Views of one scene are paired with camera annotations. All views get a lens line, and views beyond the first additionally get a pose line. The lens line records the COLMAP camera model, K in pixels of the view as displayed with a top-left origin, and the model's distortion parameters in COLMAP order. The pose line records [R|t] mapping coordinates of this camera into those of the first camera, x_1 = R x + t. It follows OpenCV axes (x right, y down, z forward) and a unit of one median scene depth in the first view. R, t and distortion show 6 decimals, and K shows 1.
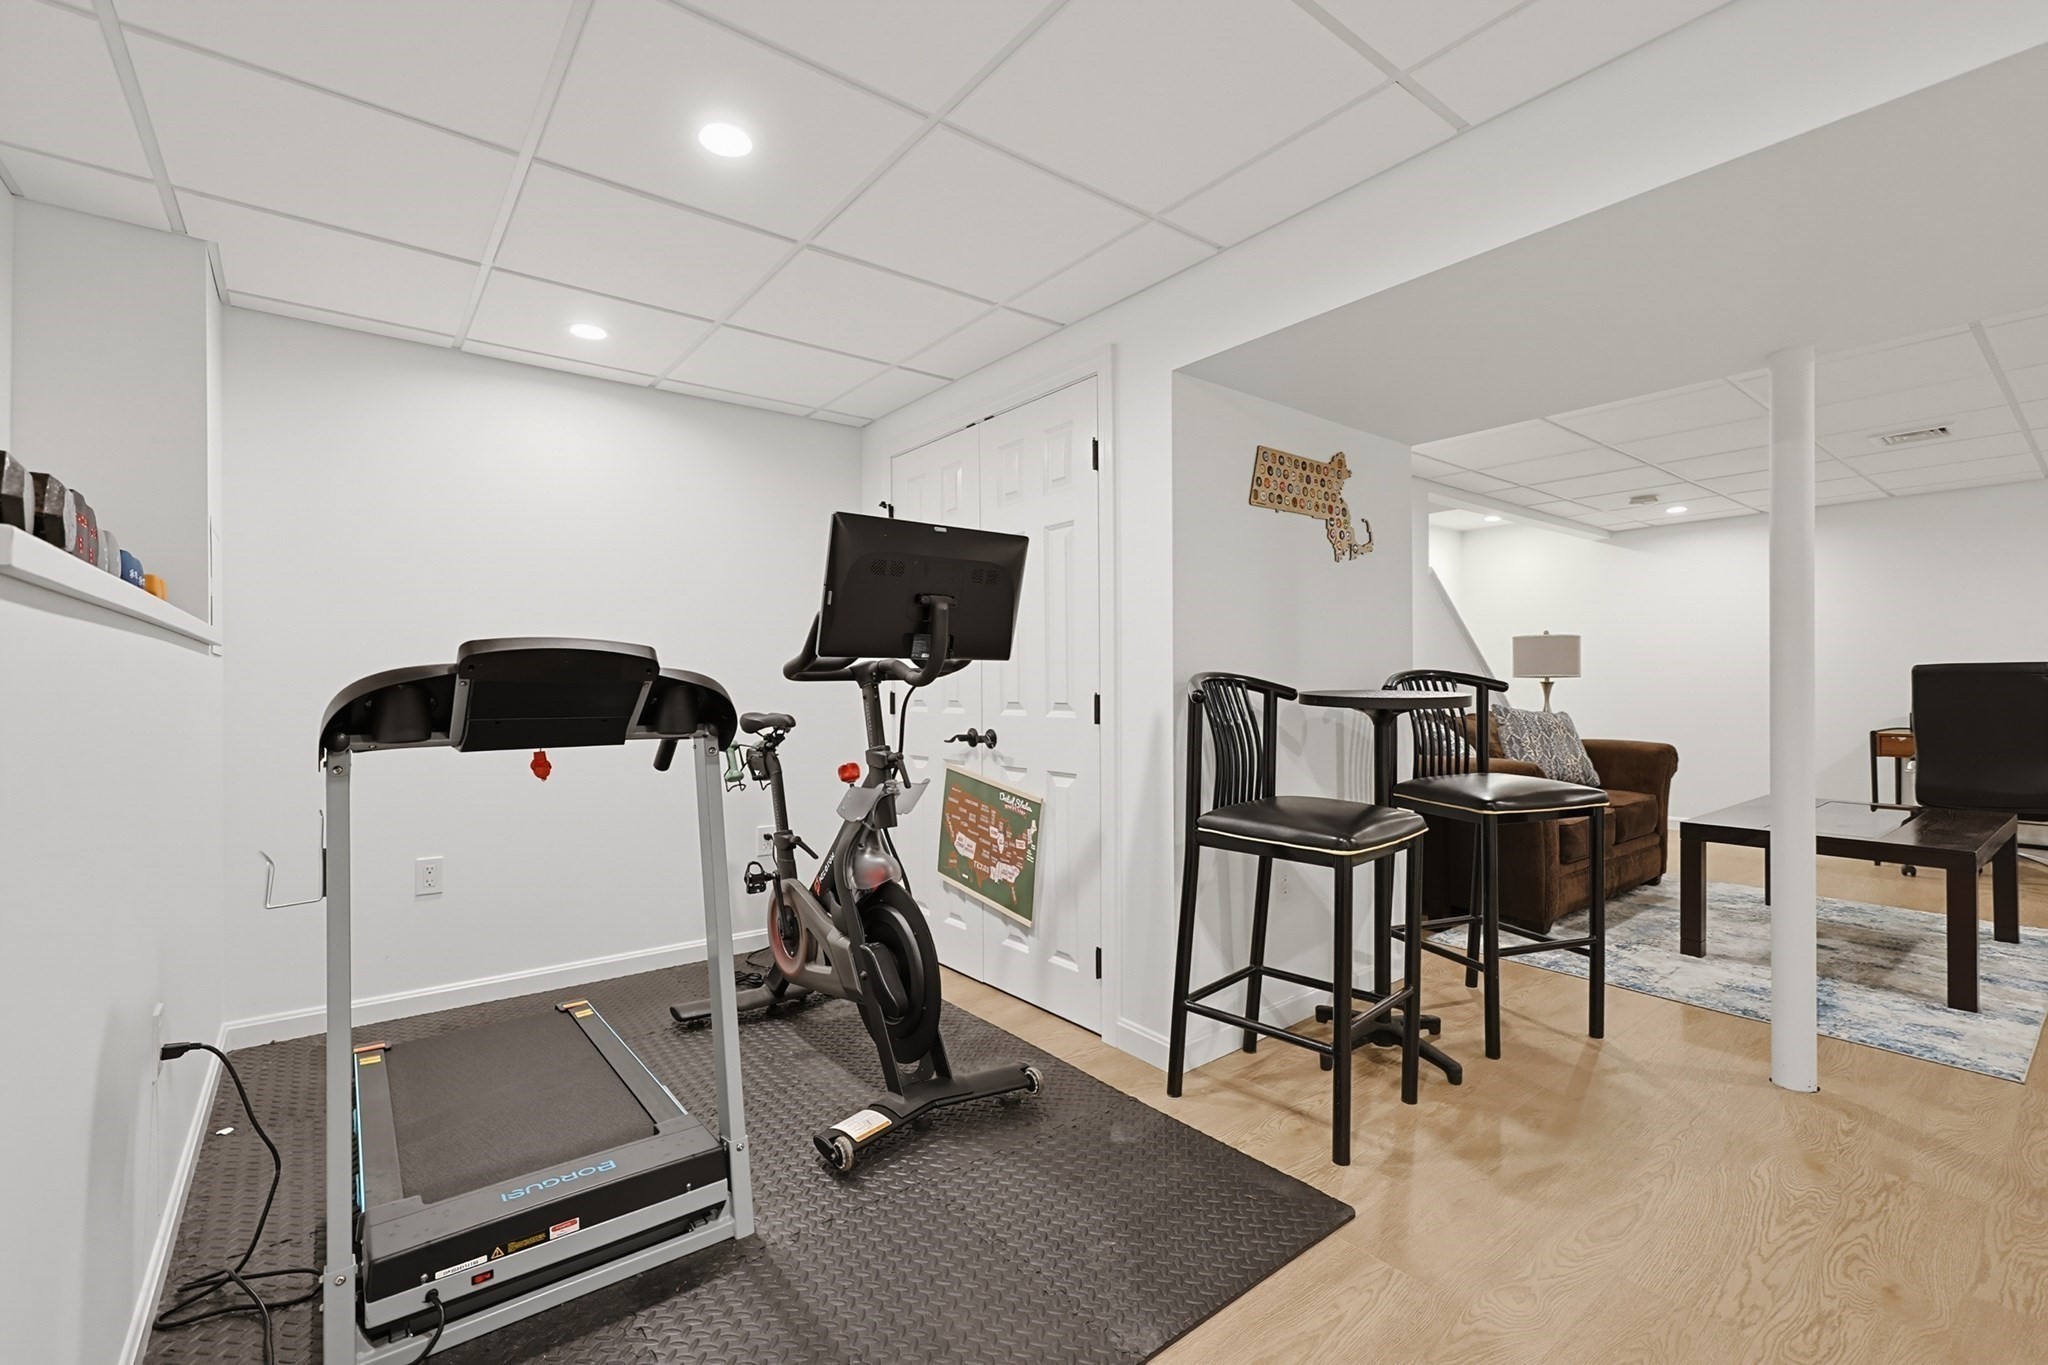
lens RADIAL K [[881.2, 0, 1021.6], [0, 881.2, 682.4], [0, 0, 1]] dist [-0.000701, 0.000250]
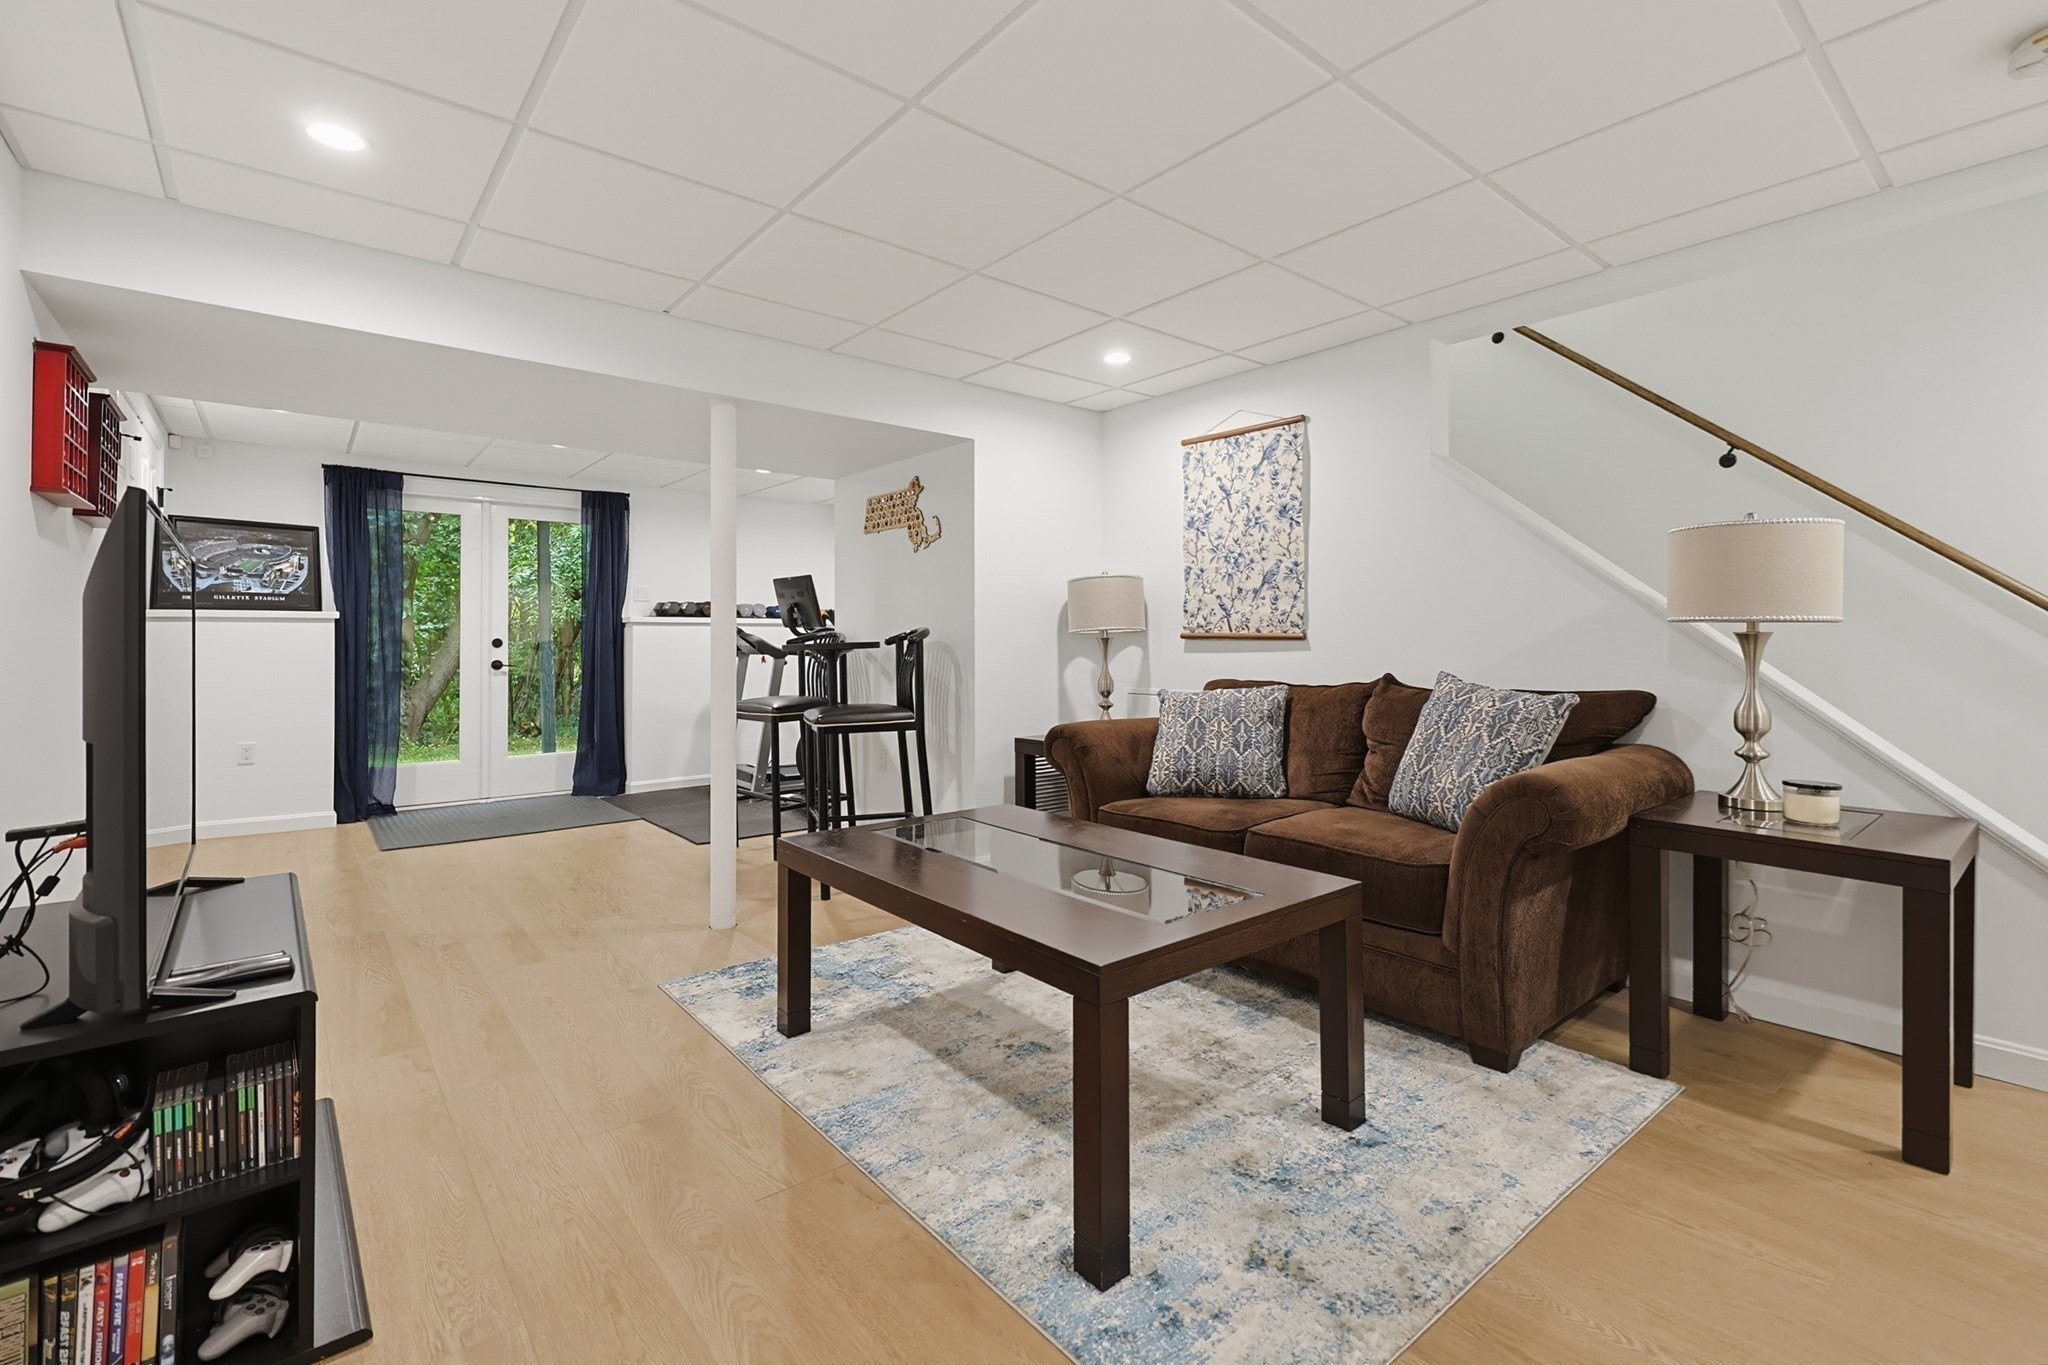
lens RADIAL K [[881.2, 0, 1041.8], [0, 881.2, 636.6], [0, 0, 1]] dist [-0.000701, 0.000250]
pose [[0.043355, -0.004434, -0.999050, 1.151471], [-0.001718, 0.999988, -0.004513, 0.004513], [0.999058, 0.001912, 0.043347, 0.726837]]
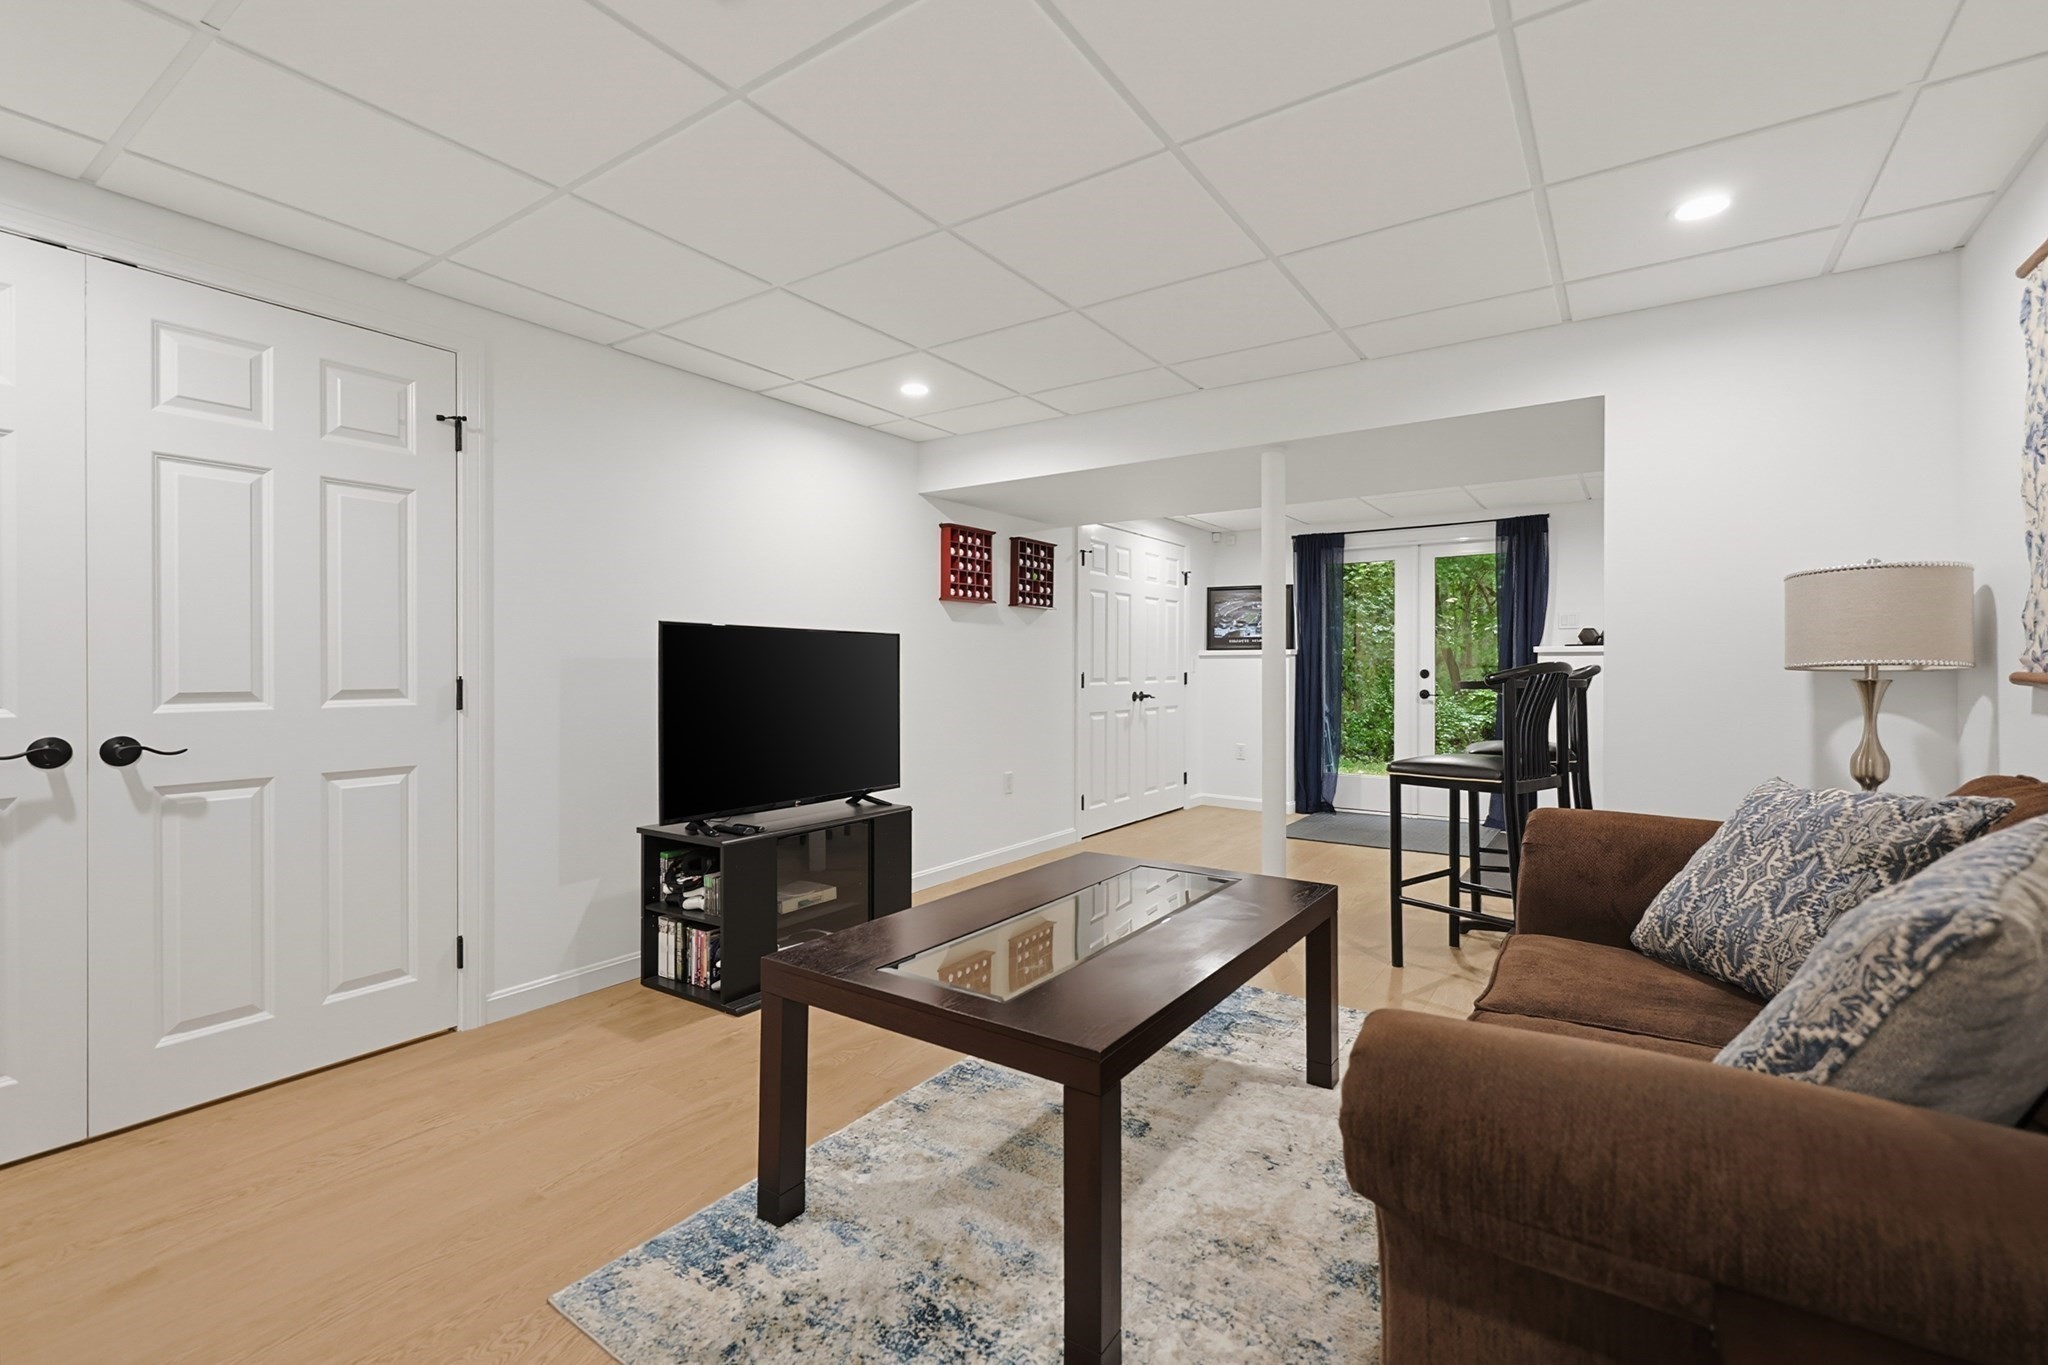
lens RADIAL K [[881.2, 0, 1020.6], [0, 881.2, 676.8], [0, 0, 1]] dist [-0.000701, 0.000250]
pose [[-0.945513, 0.003824, -0.325563, 0.876533], [-0.001152, 0.999885, 0.015090, -0.006948], [0.325584, 0.014643, -0.945400, 1.130887]]
